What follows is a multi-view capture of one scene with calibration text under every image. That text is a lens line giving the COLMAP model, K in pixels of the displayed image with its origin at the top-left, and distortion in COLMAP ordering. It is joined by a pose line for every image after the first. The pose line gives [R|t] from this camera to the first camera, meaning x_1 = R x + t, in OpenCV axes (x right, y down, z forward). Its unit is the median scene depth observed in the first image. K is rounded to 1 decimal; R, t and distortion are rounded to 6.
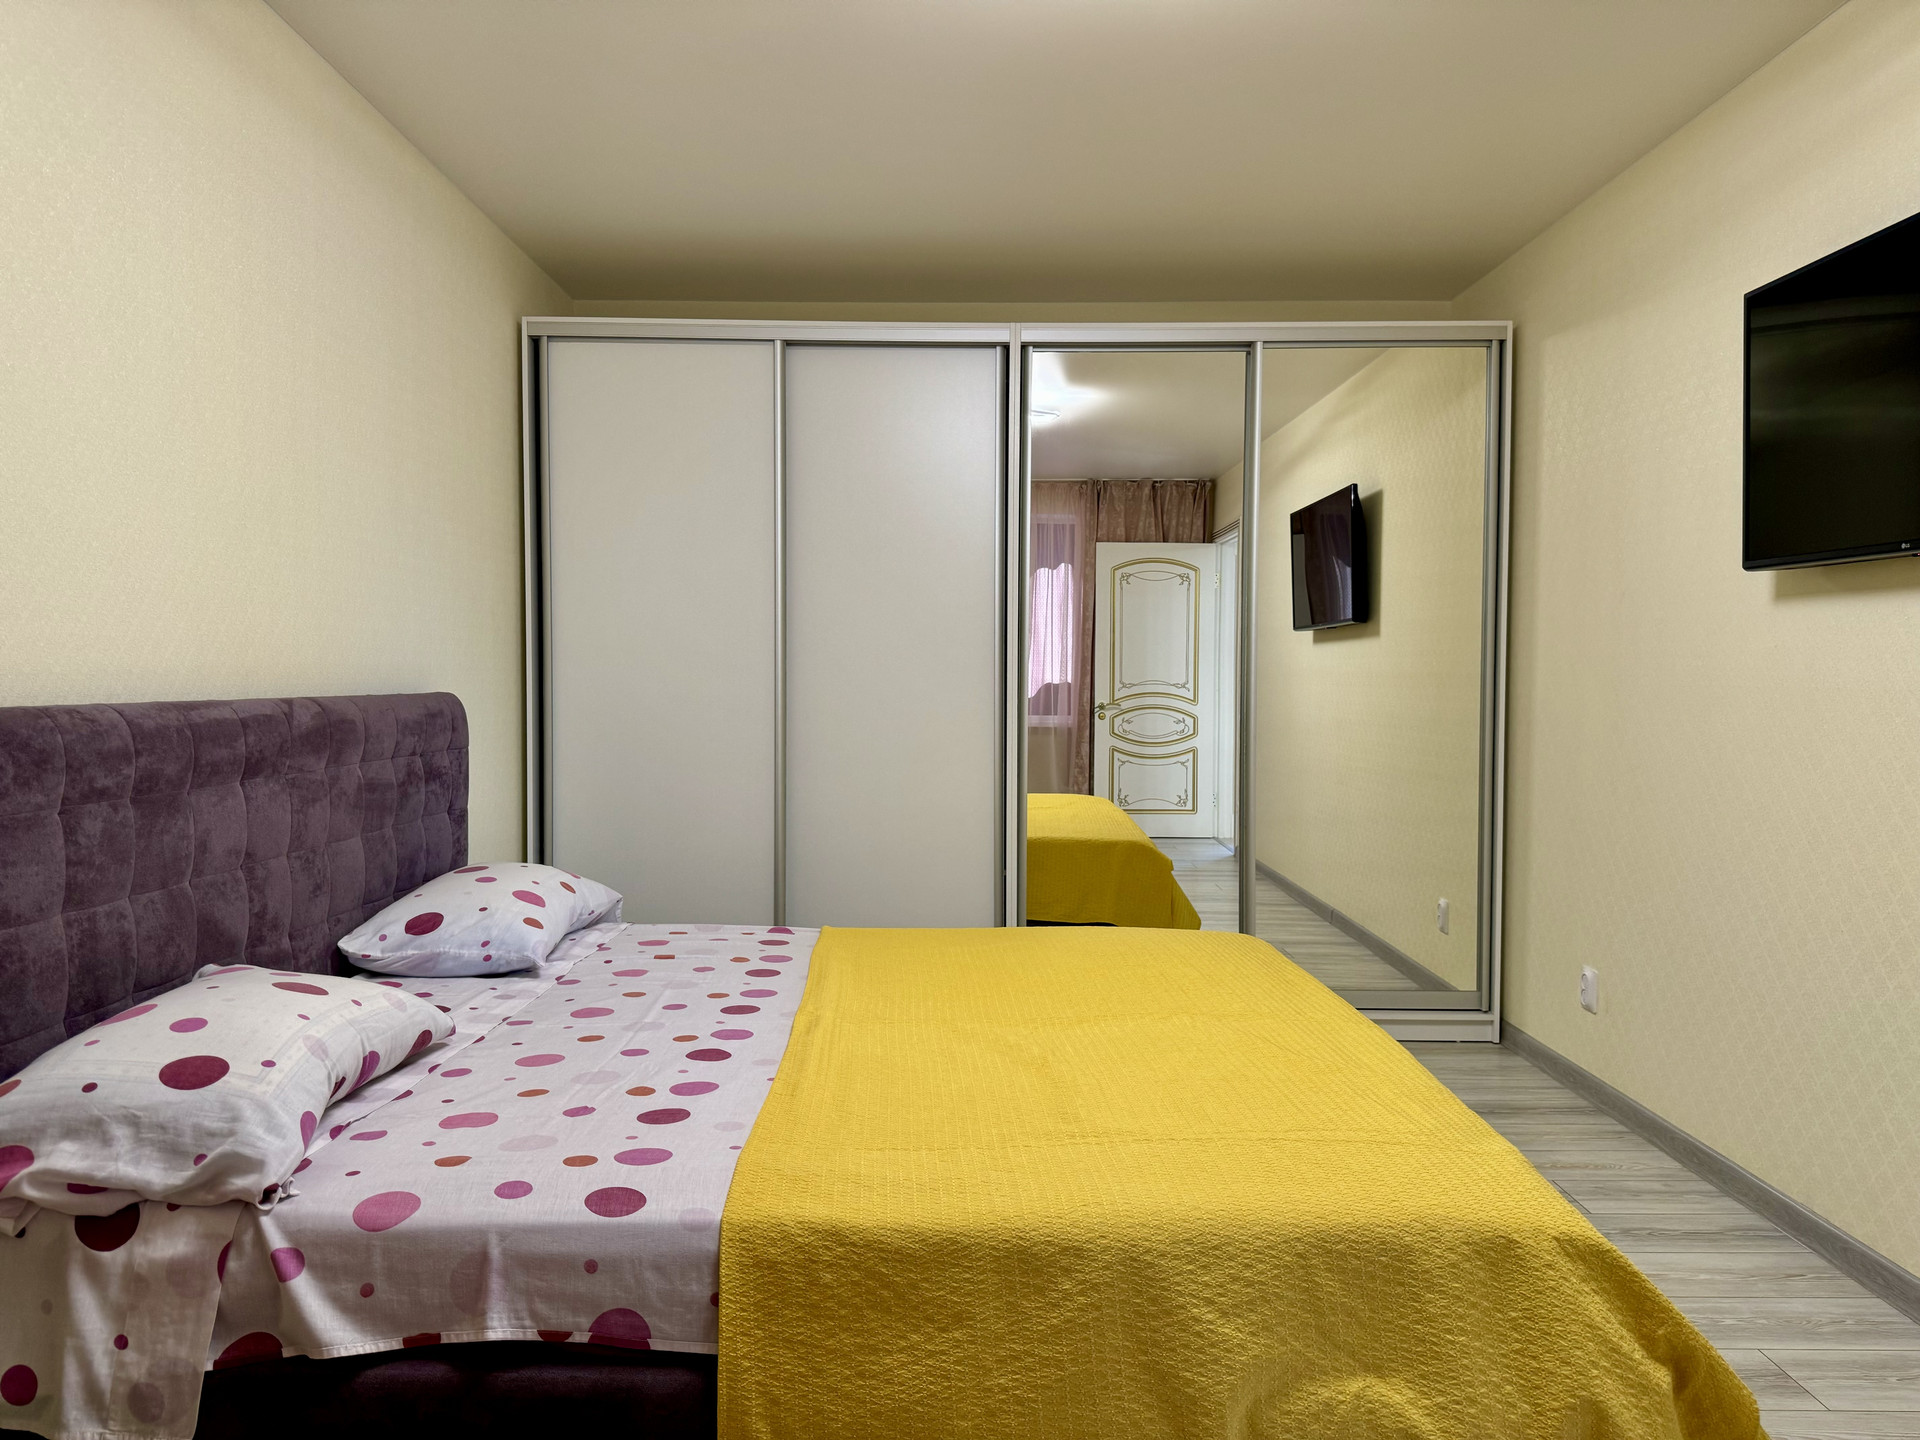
lens RADIAL K [[1353.3, 0, 964.2], [0, 1353.3, 710.7], [0, 0, 1]] dist [0.069631, -0.093888]
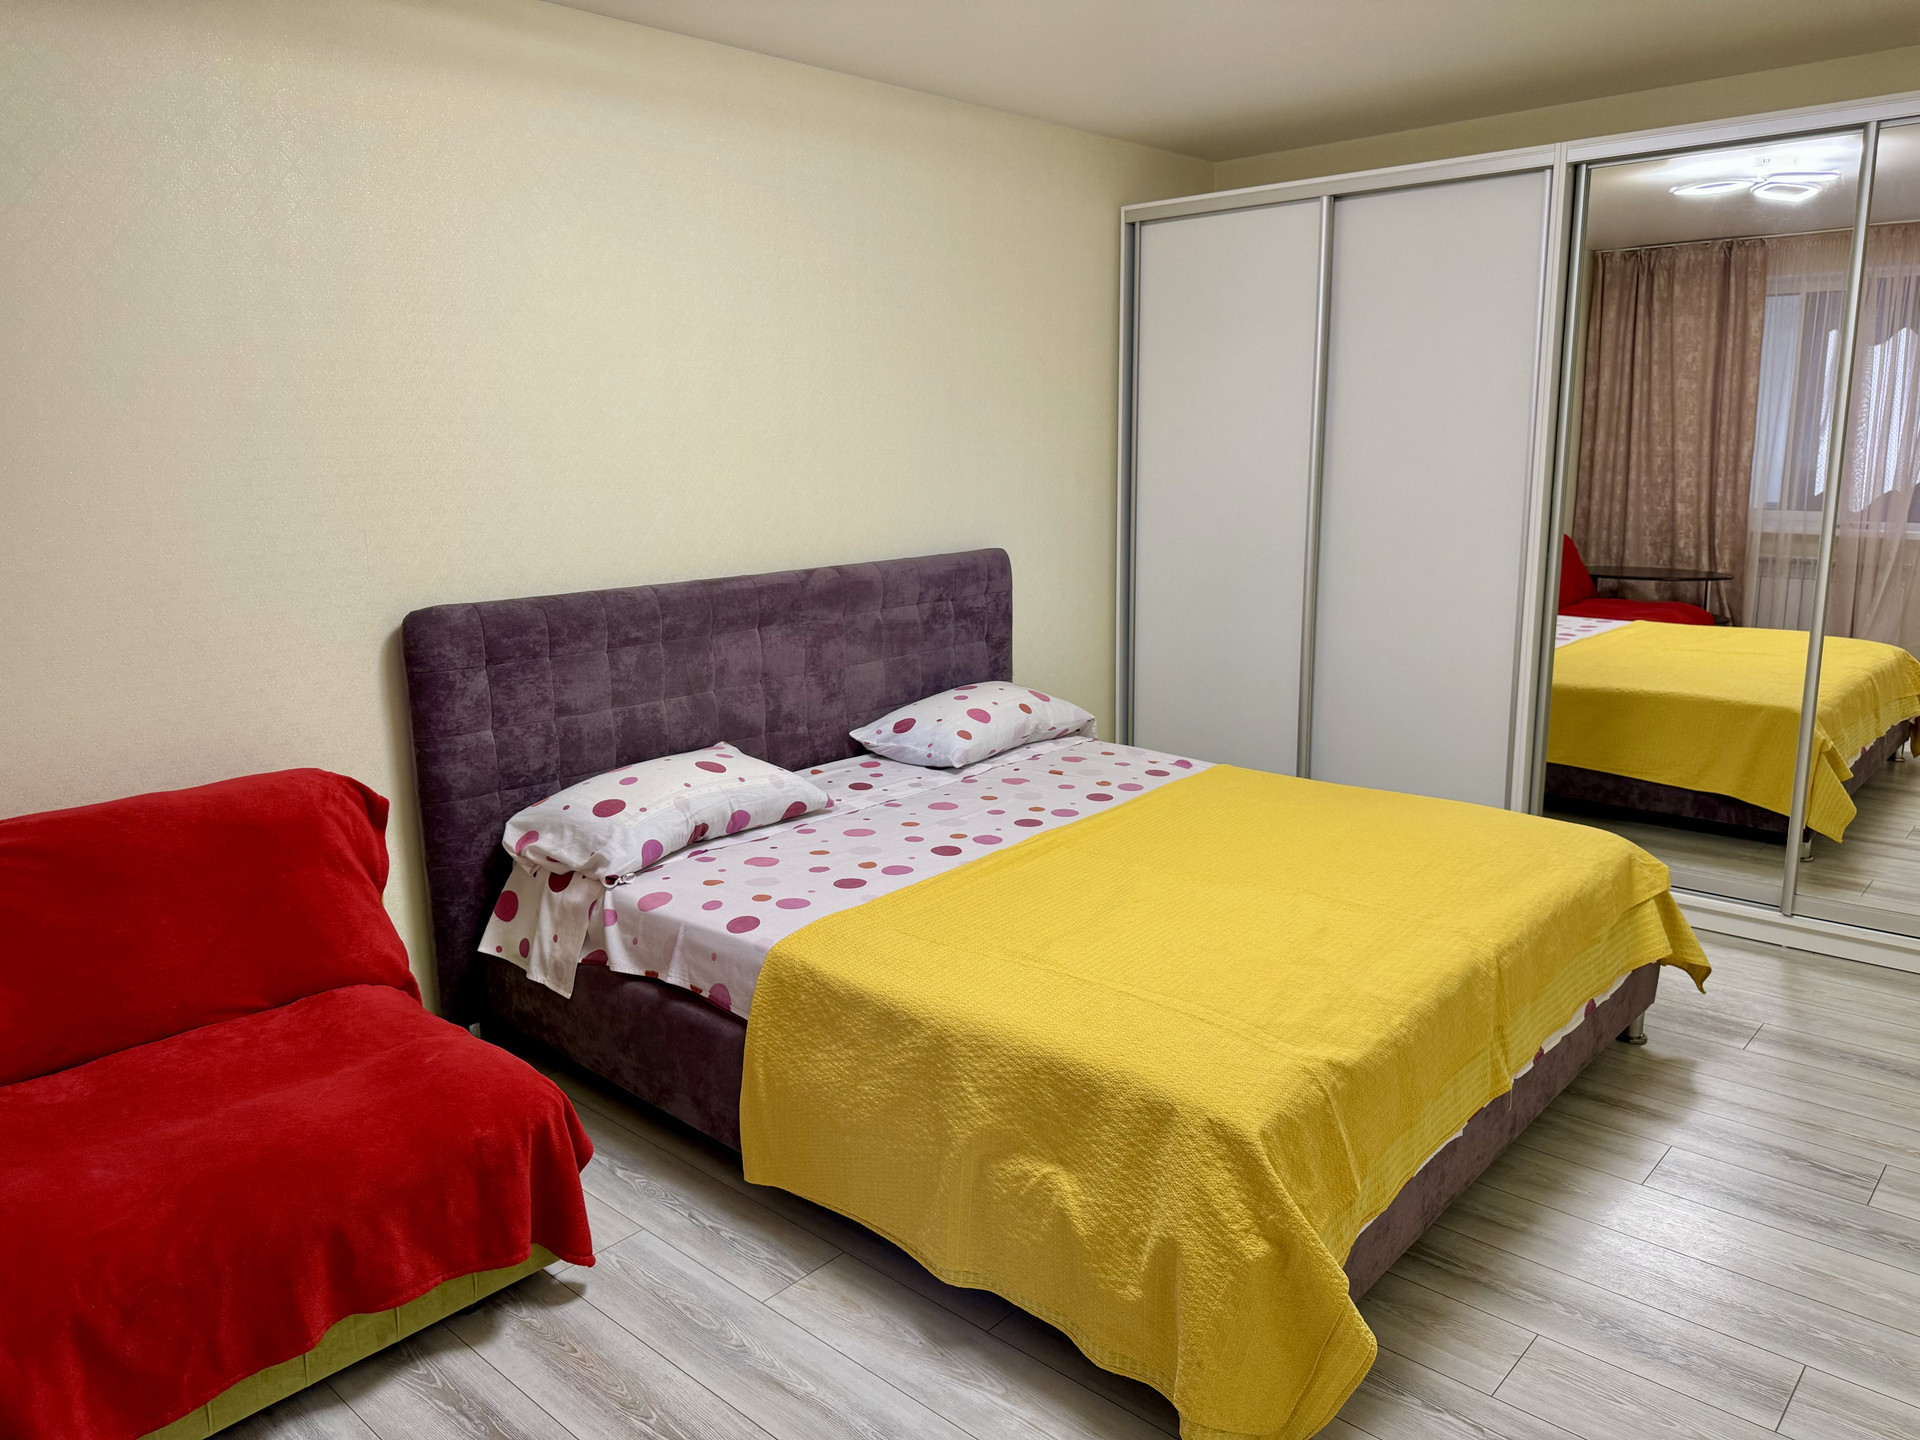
lens RADIAL K [[1353.3, 0, 970.9], [0, 1353.3, 724.8], [0, 0, 1]] dist [0.069631, -0.093888]
pose [[0.741530, 0.118153, -0.660434, 0.888963], [0.006880, 0.982980, 0.183582, -0.157571], [0.670884, -0.140675, 0.728097, 0.021961]]
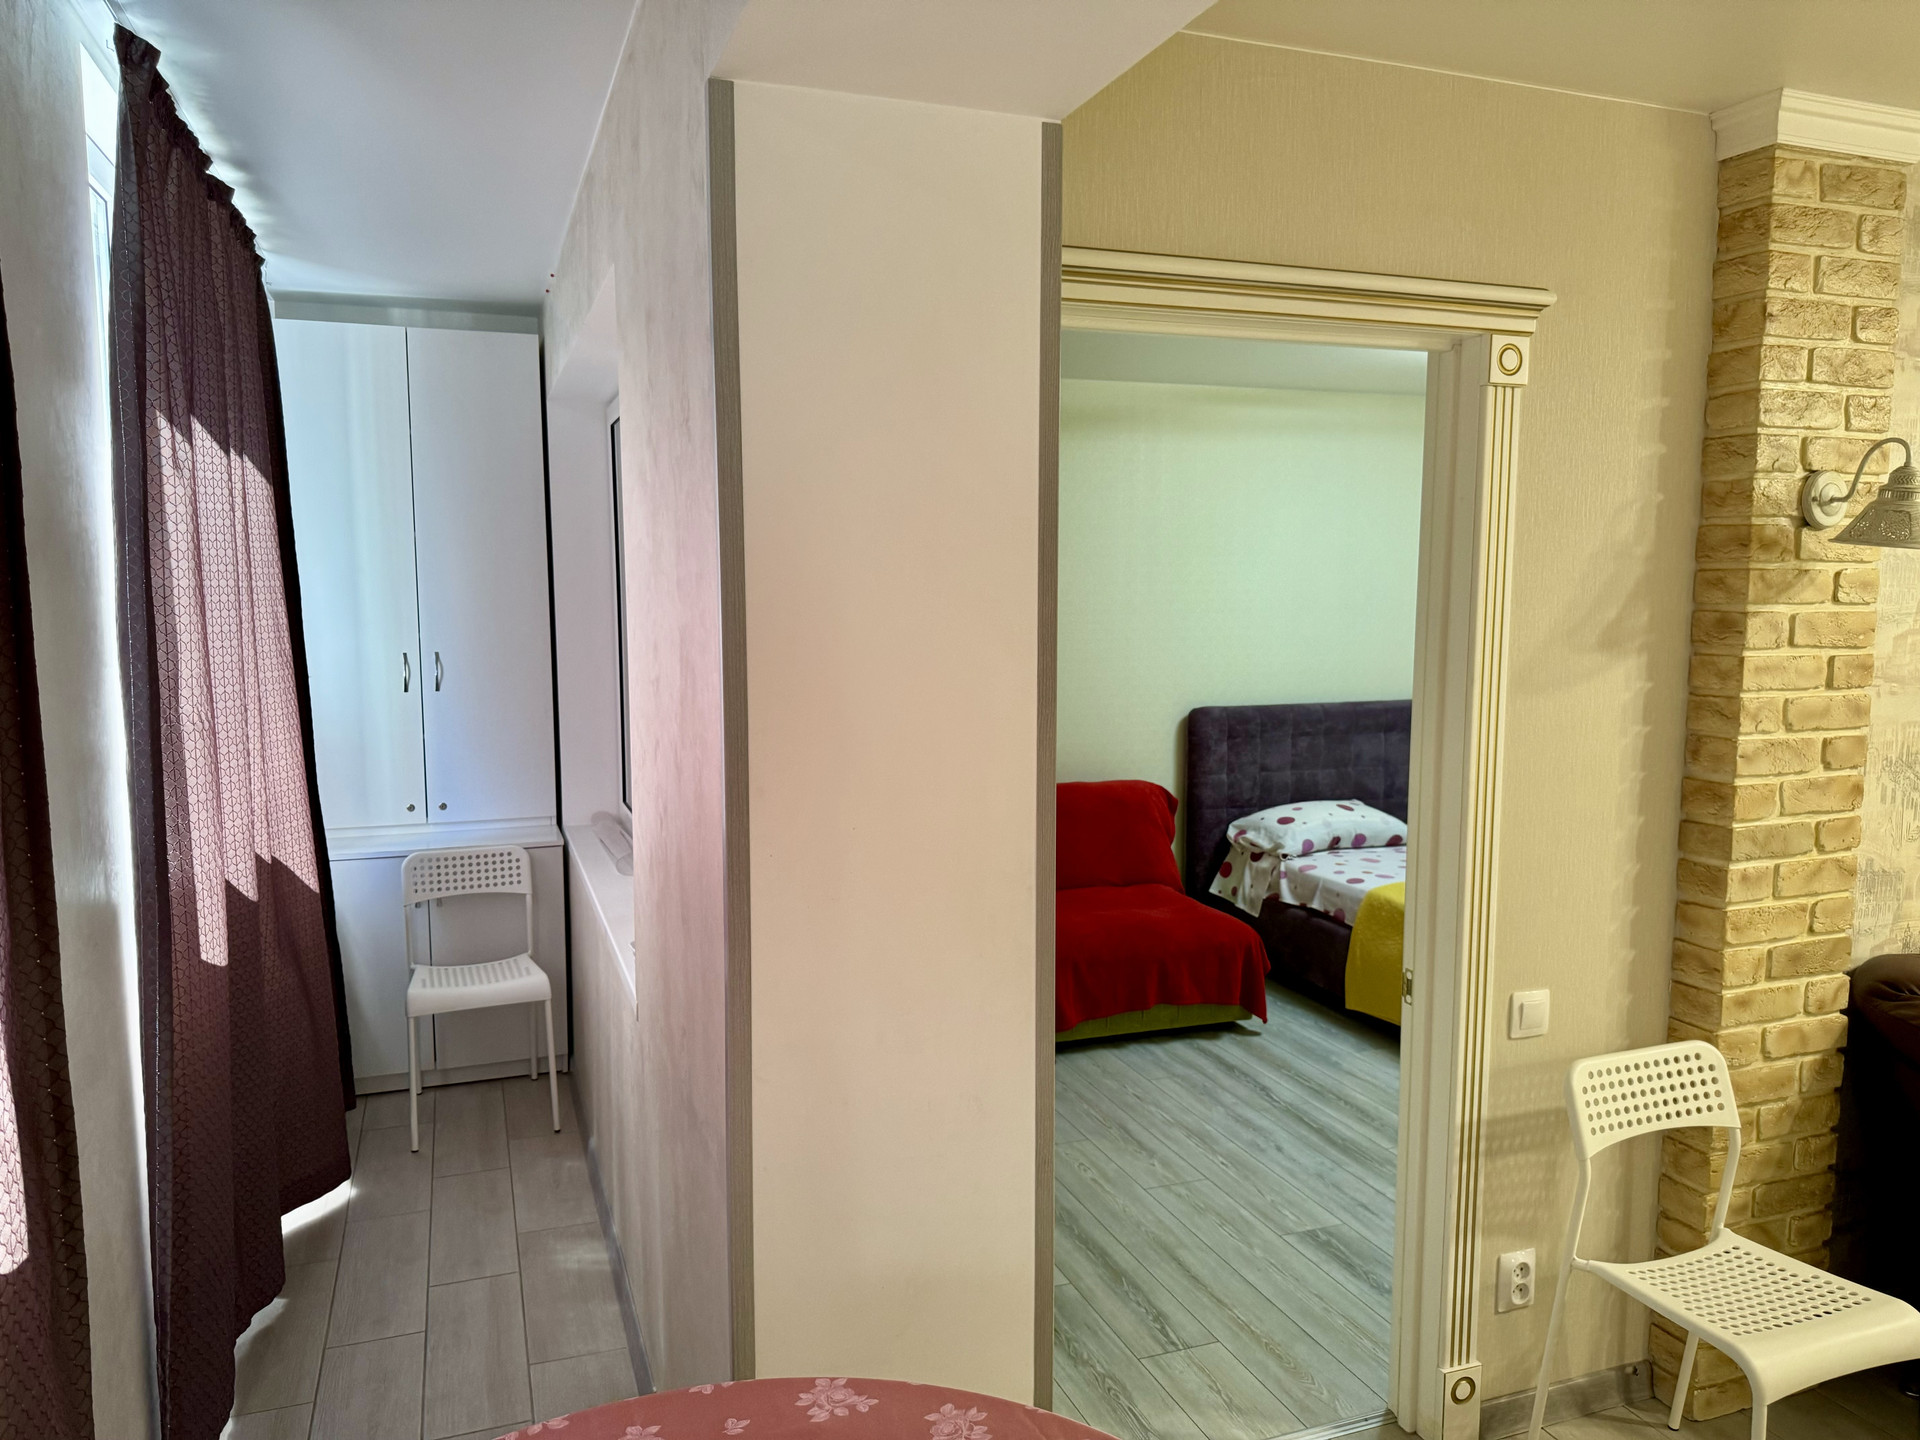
lens RADIAL K [[1353.3, 0, 947.1], [0, 1353.3, 721.0], [0, 0, 1]] dist [0.069631, -0.093888]
pose [[0.335378, 0.083212, -0.938402, 2.034133], [-0.018615, 0.996482, 0.081710, -0.209498], [0.941900, -0.009935, 0.335747, -0.797561]]
